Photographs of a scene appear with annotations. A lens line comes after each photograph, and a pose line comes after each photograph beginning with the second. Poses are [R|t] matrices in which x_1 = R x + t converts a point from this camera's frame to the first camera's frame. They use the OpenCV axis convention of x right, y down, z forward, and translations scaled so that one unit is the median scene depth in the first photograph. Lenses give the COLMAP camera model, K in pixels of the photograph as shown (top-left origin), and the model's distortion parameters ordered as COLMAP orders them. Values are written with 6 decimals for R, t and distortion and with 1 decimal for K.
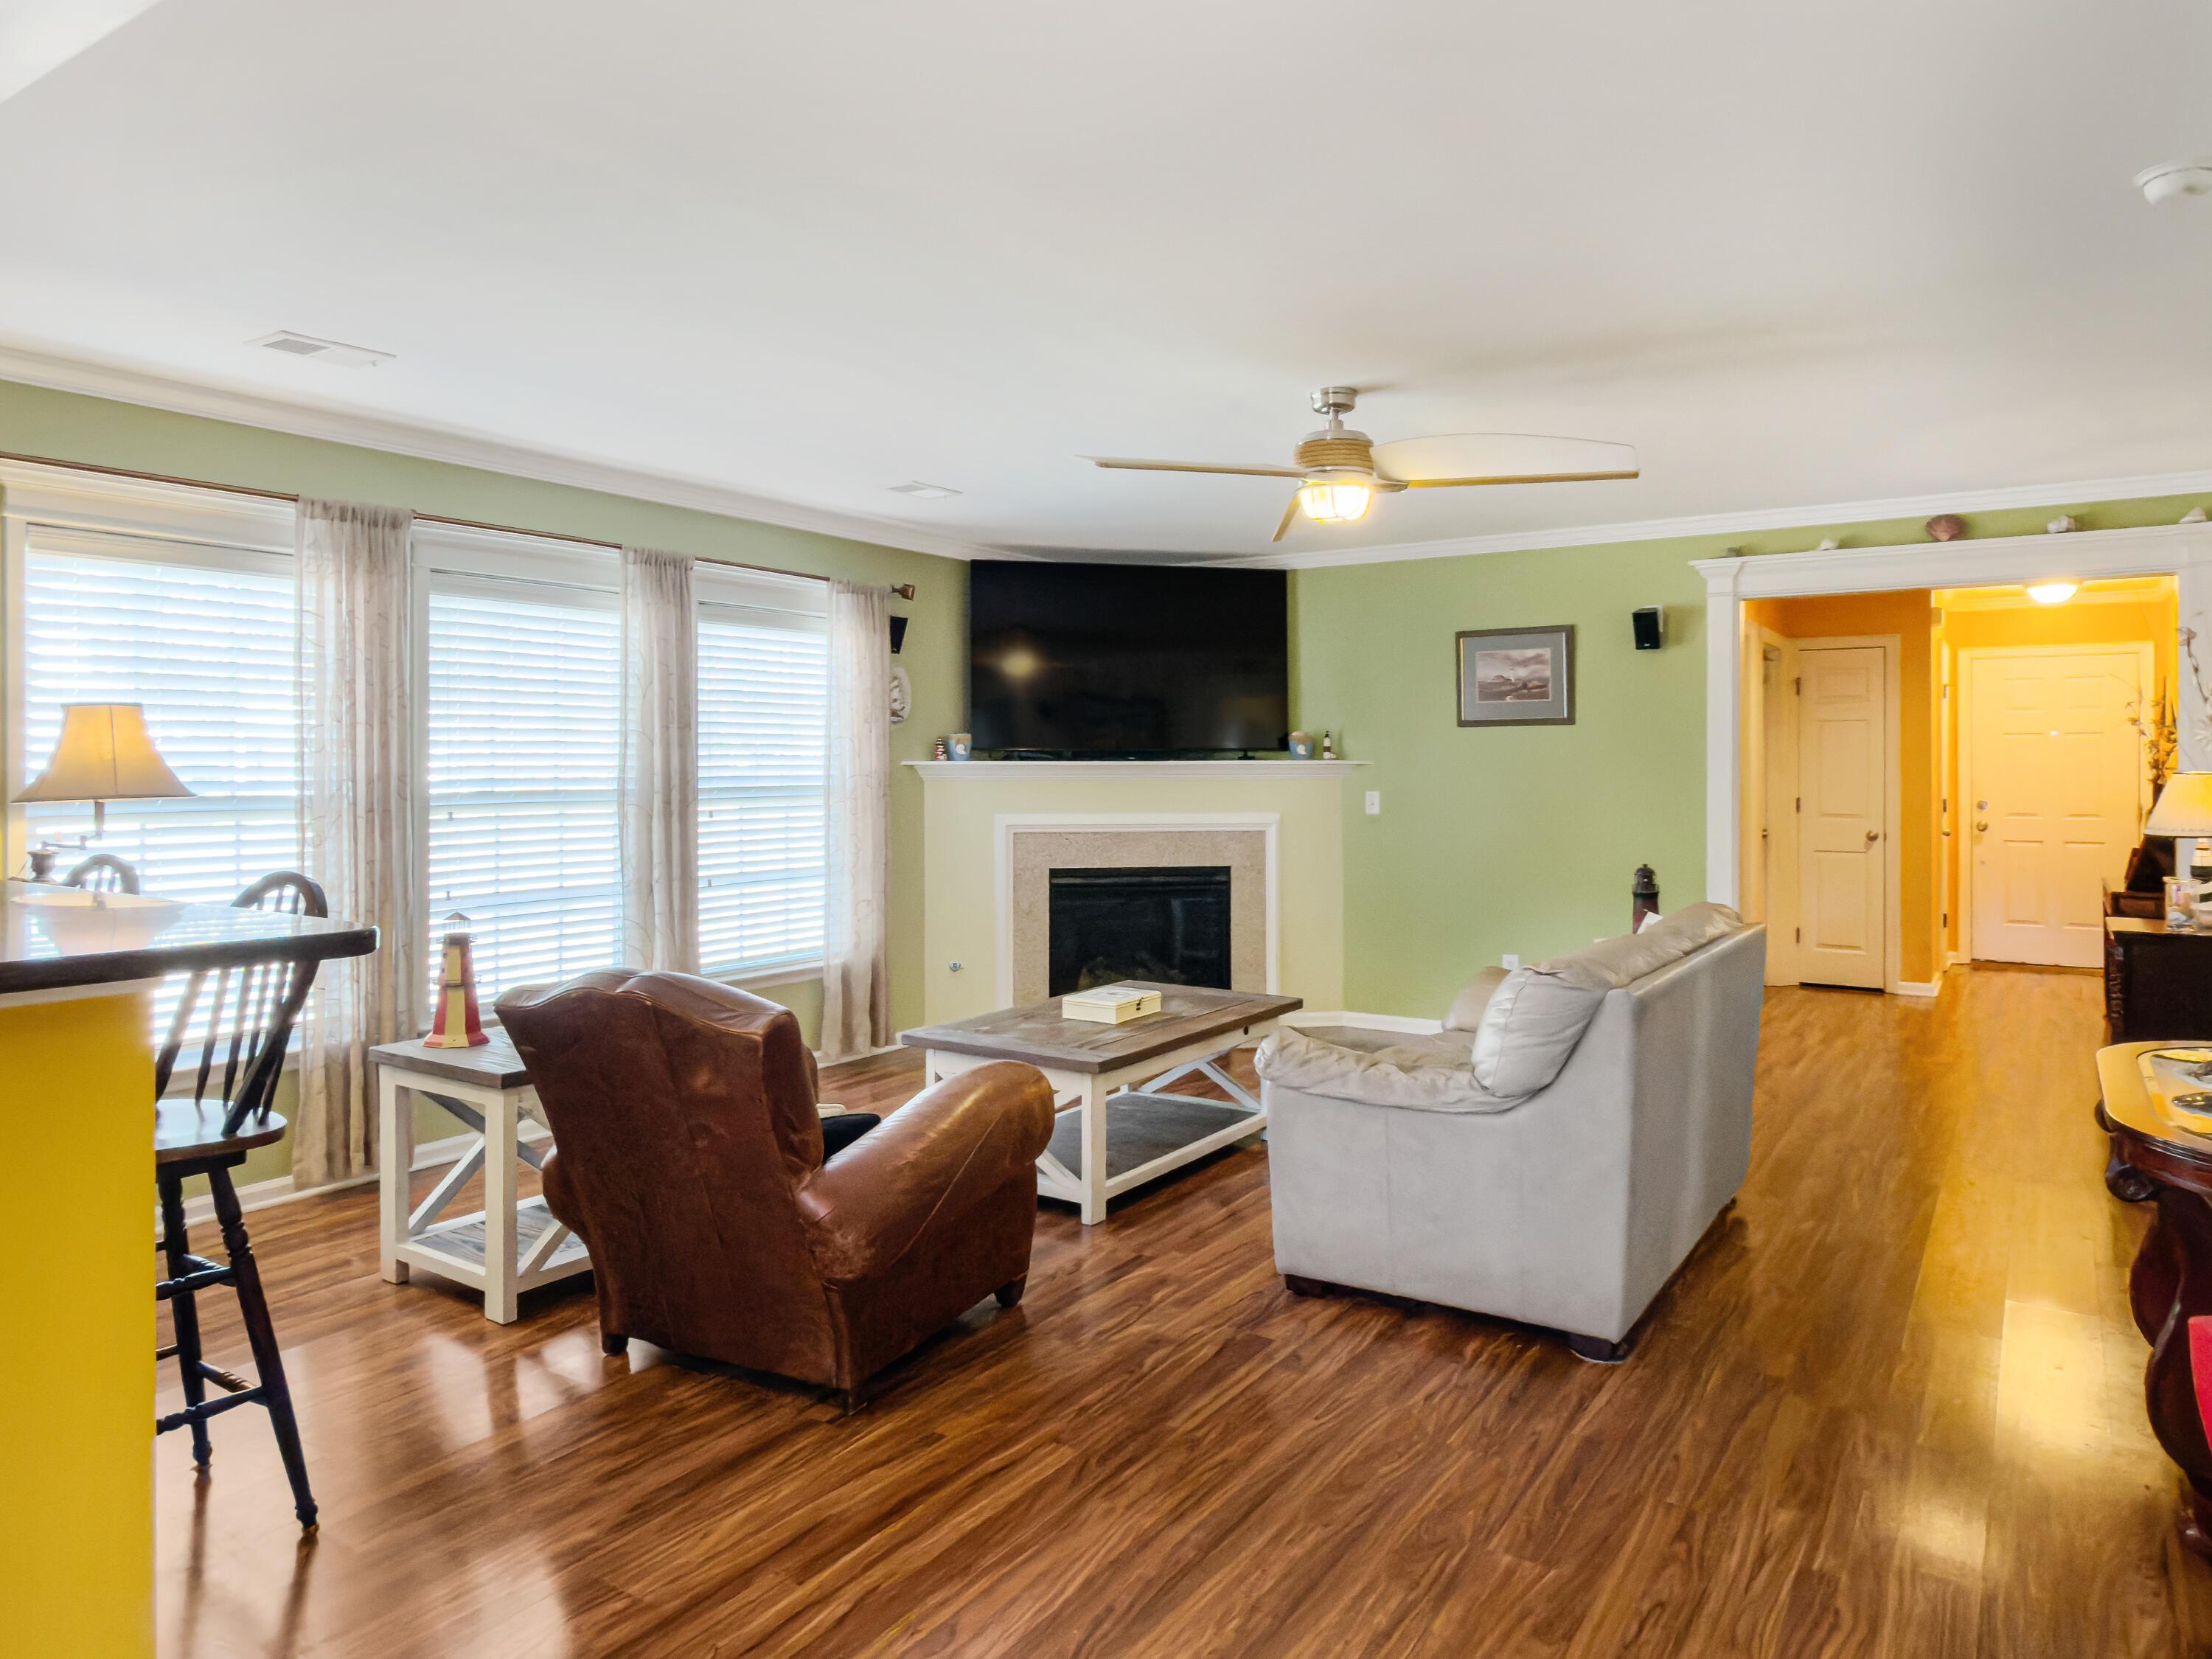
lens RADIAL K [[1410.8, 0, 1102.0], [0, 1410.8, 781.7], [0, 0, 1]] dist [-0.006733, -0.000121]
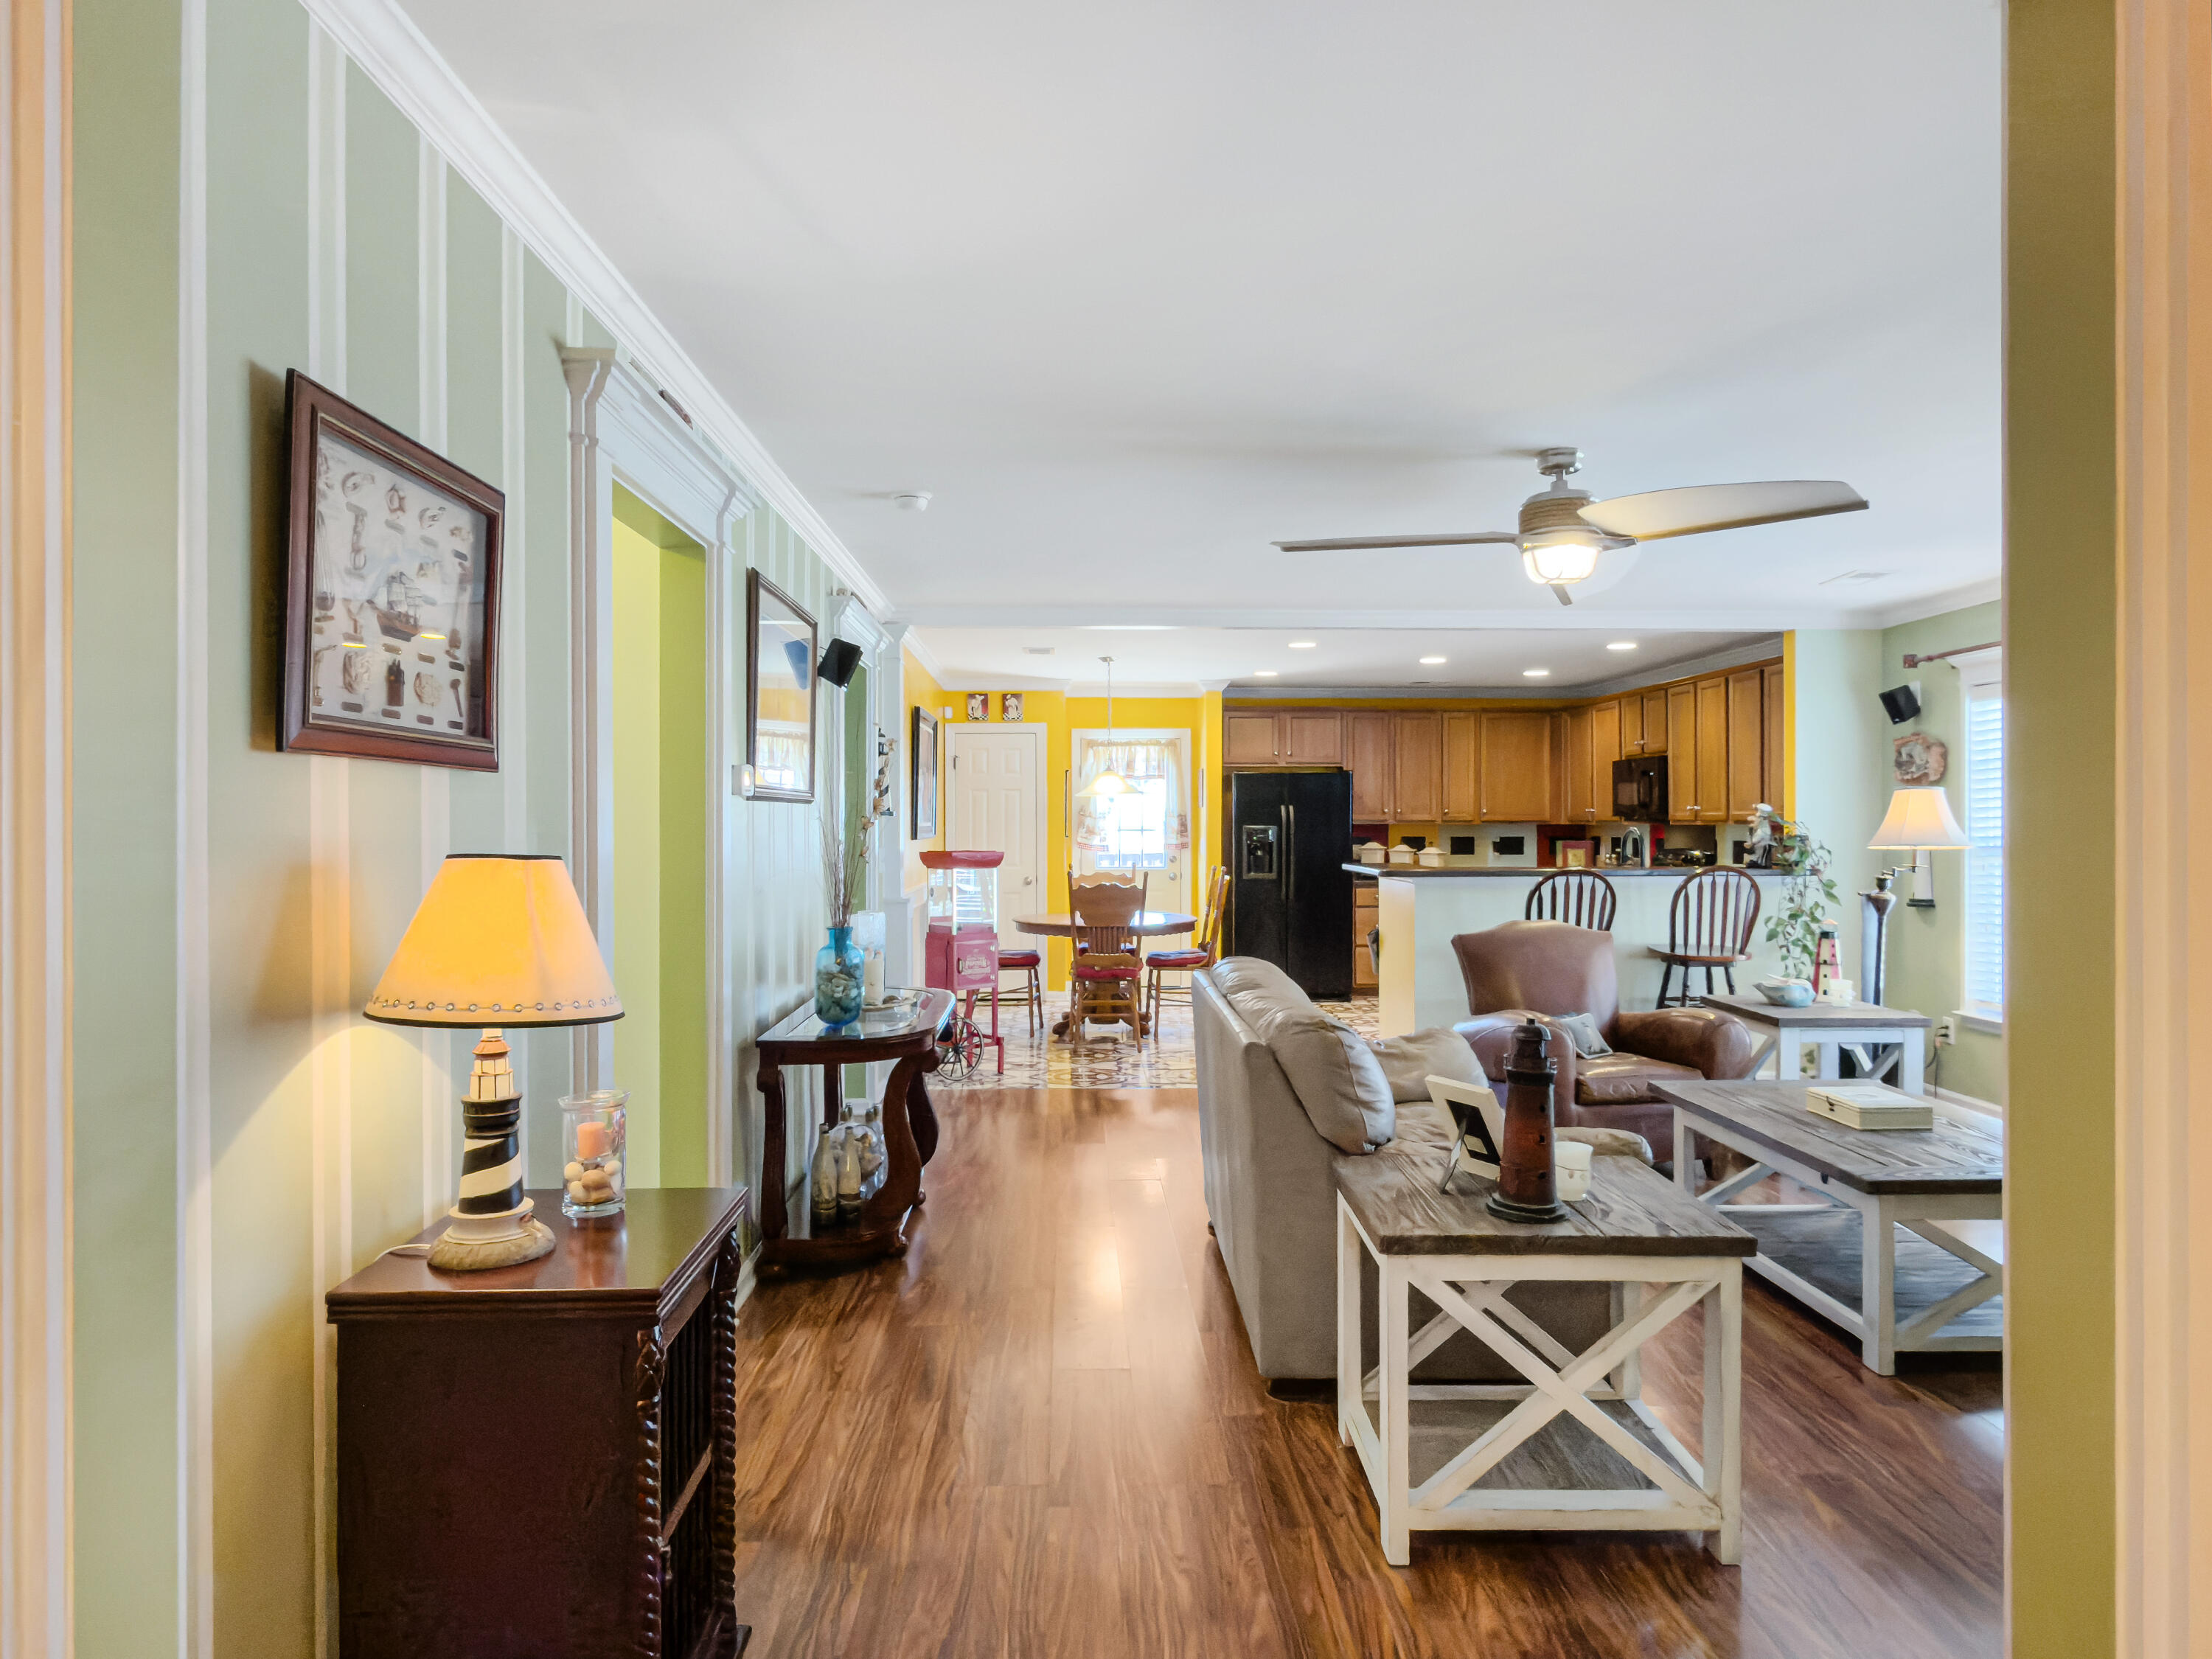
lens RADIAL K [[1383.4, 0, 1106.0], [0, 1383.4, 829.5], [0, 0, 1]] dist [0.000806, -0.000063]
pose [[-0.815679, 0.003801, -0.578492, 0.663183], [-0.006131, 0.999865, 0.015214, -0.016110], [0.578472, 0.015956, -0.815546, 1.078513]]
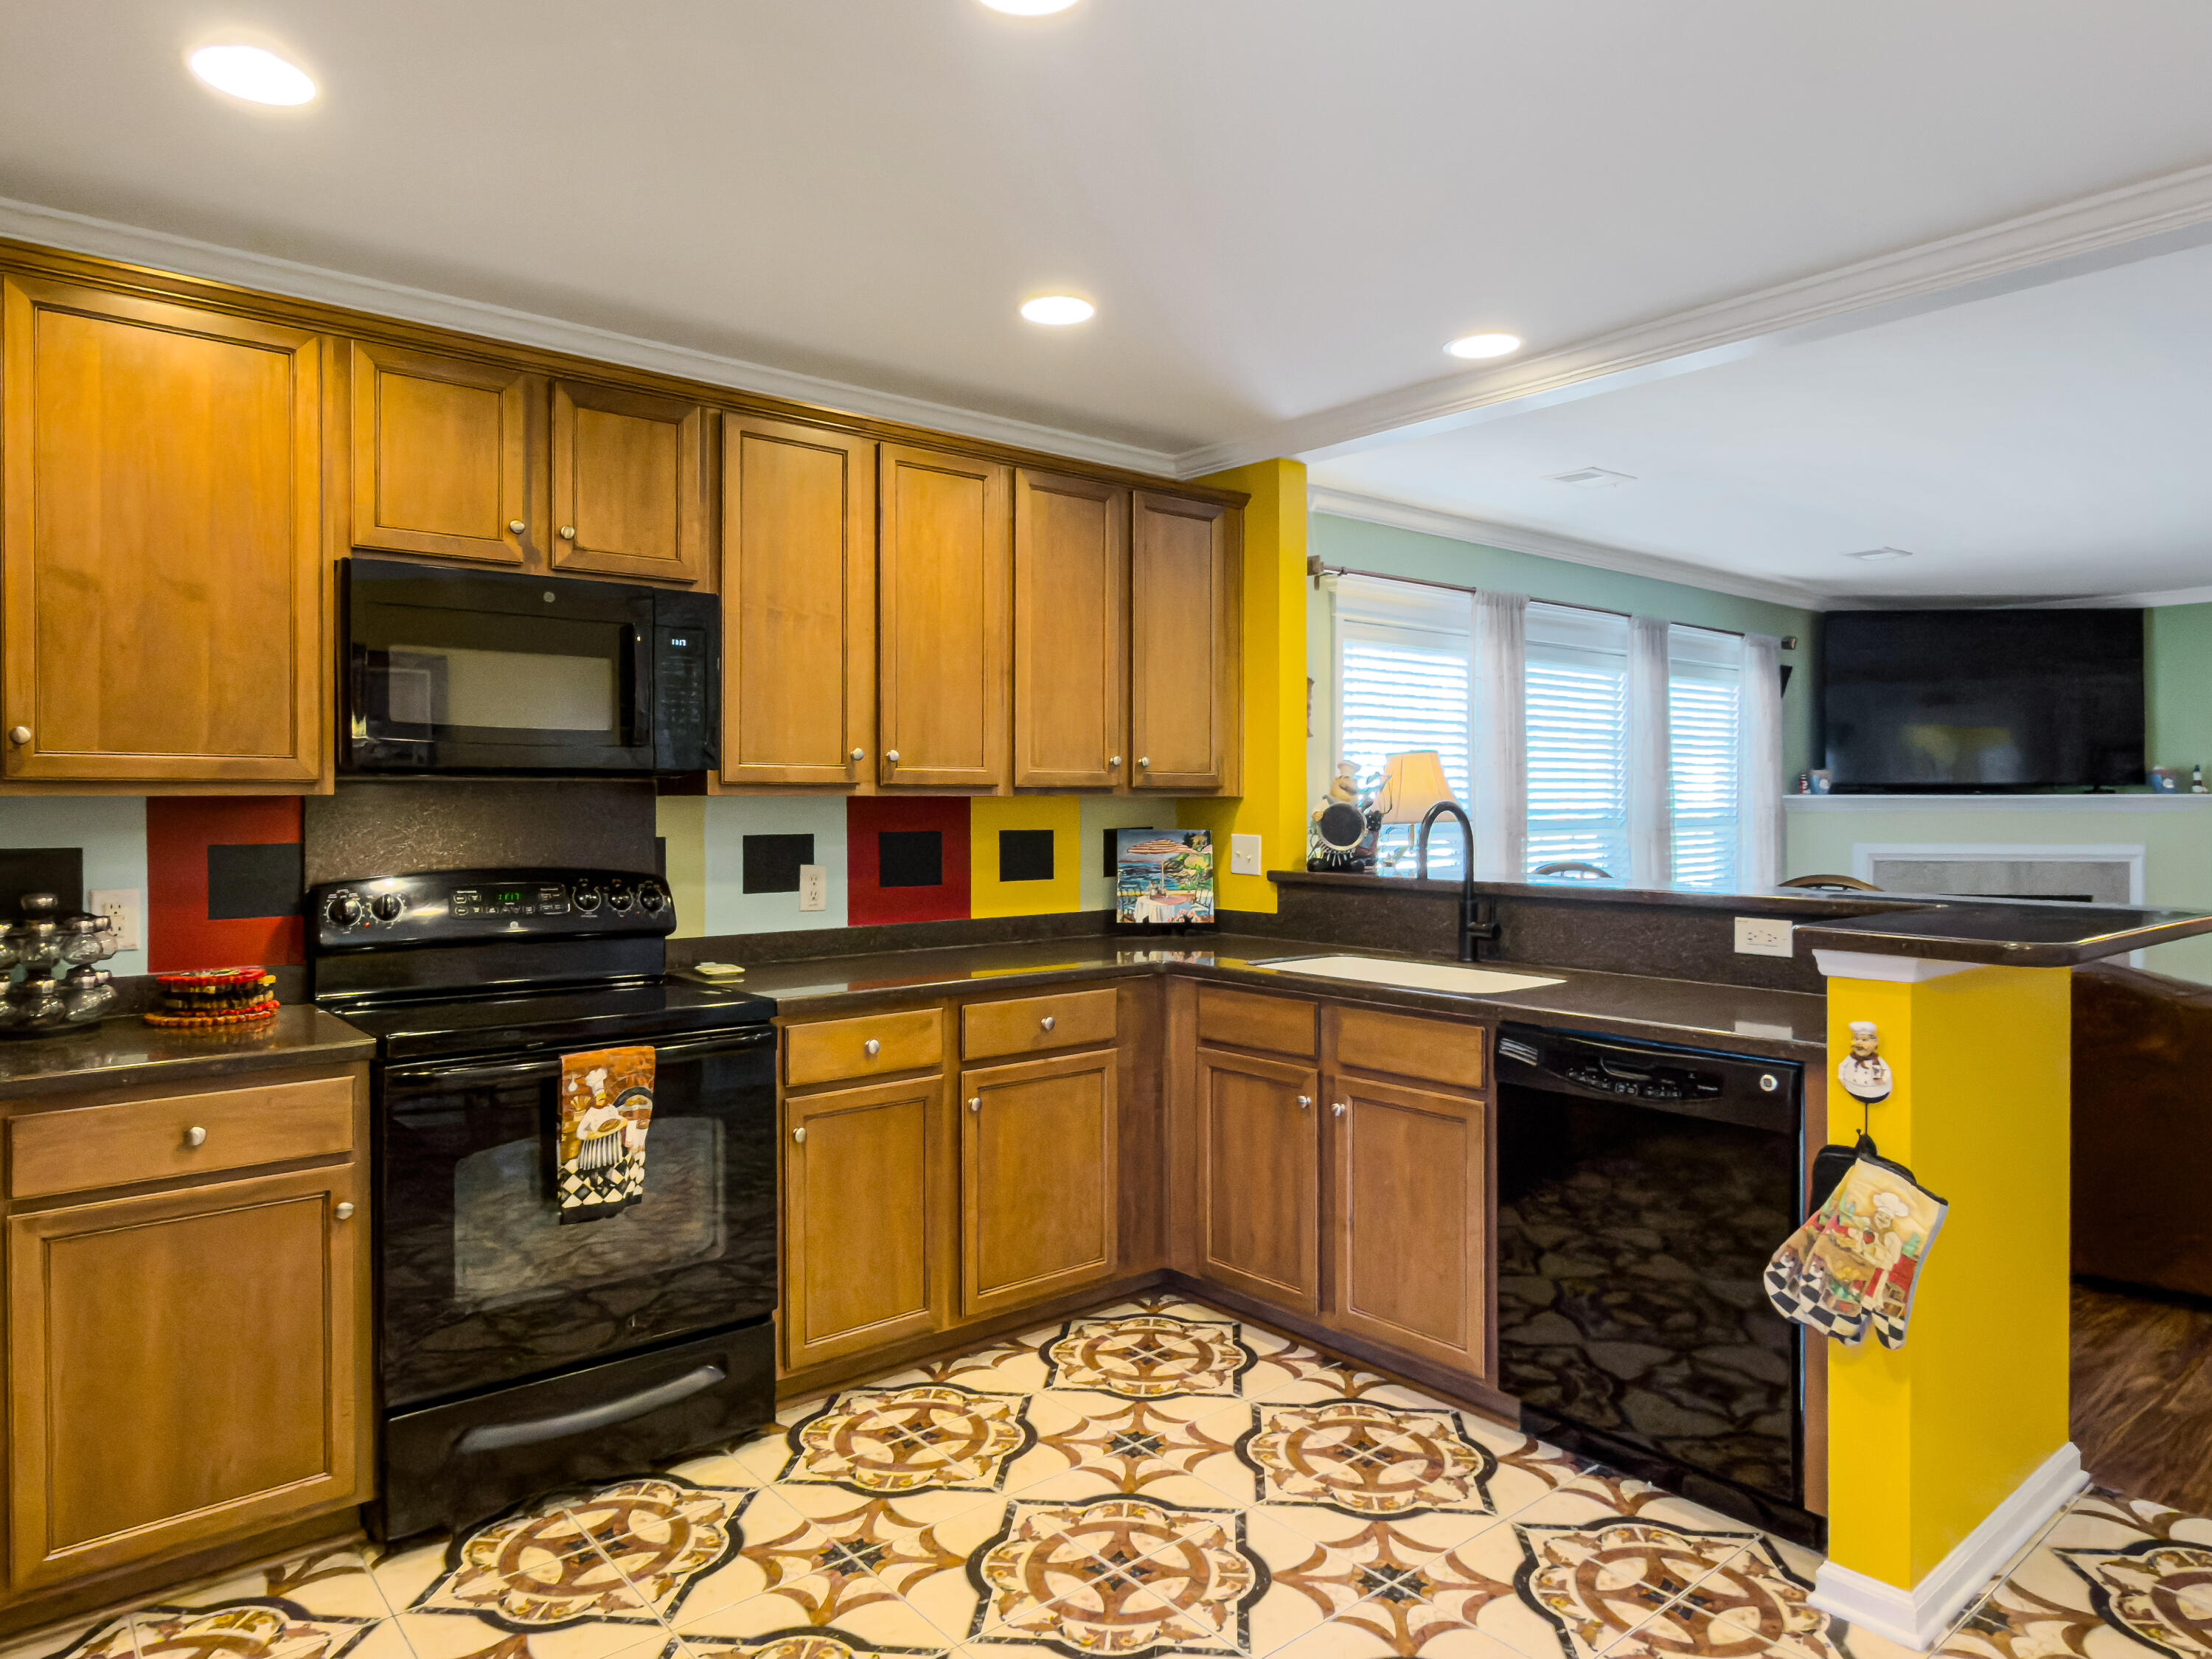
lens RADIAL K [[1361.2, 0, 1106.0], [0, 1361.2, 829.5], [0, 0, 1]] dist [-0.004782, 0.001220]
pose [[0.958899, 0.003851, -0.283721, -0.371046], [-0.001699, 0.999968, 0.007831, 0.005148], [0.283742, -0.007027, 0.958875, -0.195949]]
